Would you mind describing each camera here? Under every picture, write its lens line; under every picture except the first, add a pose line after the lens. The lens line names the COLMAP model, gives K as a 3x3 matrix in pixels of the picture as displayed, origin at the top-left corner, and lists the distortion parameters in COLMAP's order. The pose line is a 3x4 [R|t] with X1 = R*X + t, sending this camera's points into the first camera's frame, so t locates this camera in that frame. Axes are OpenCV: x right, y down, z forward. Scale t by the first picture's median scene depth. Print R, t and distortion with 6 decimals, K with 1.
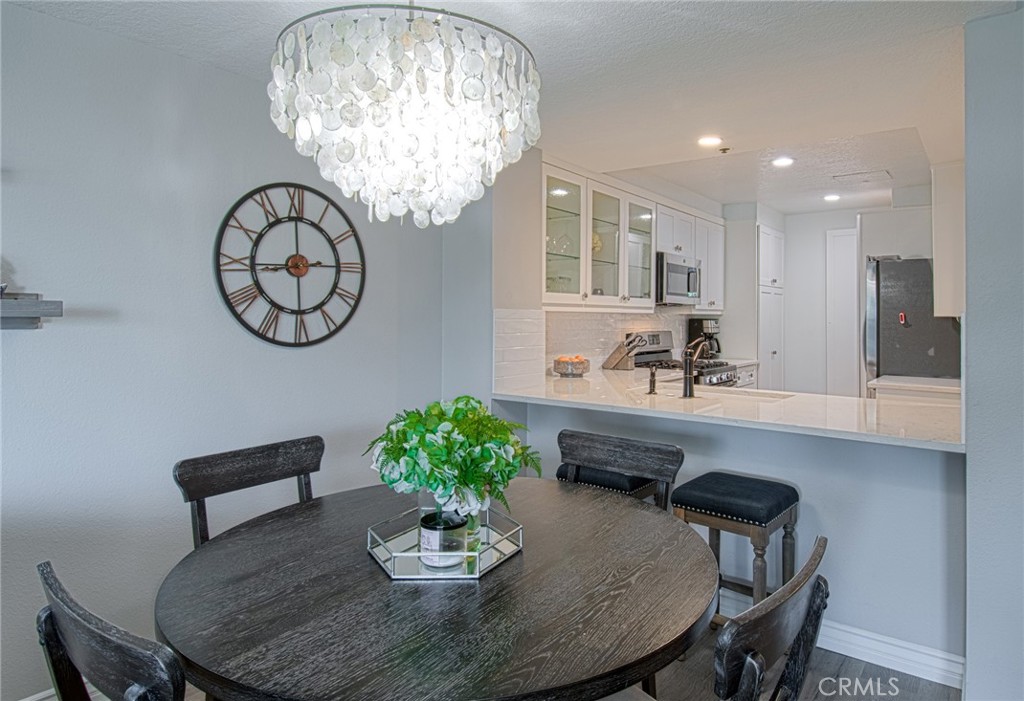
lens RADIAL K [[594.8, 0, 514.0], [0, 594.8, 312.8], [0, 0, 1]] dist [0.032179, -0.000123]
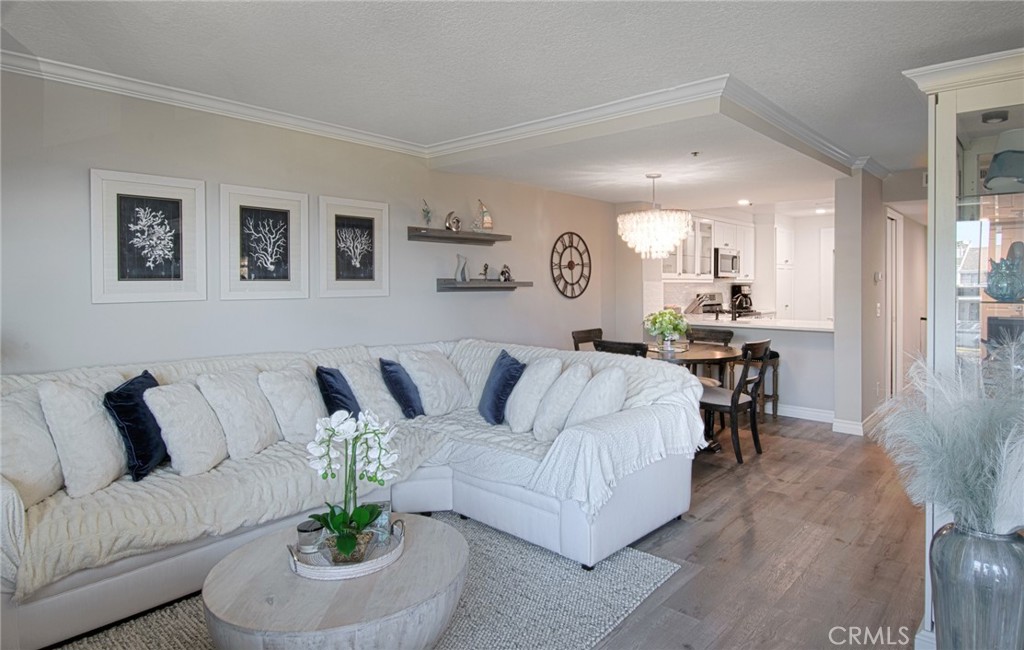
lens RADIAL K [[574.4, 0, 512.4], [0, 574.4, 294.2], [0, 0, 1]] dist [0.000408, -0.000229]
pose [[0.997213, -0.008779, -0.074087, -0.404650], [0.010432, 0.999705, 0.021947, -0.013796], [0.073873, -0.022658, 0.997010, -1.296618]]
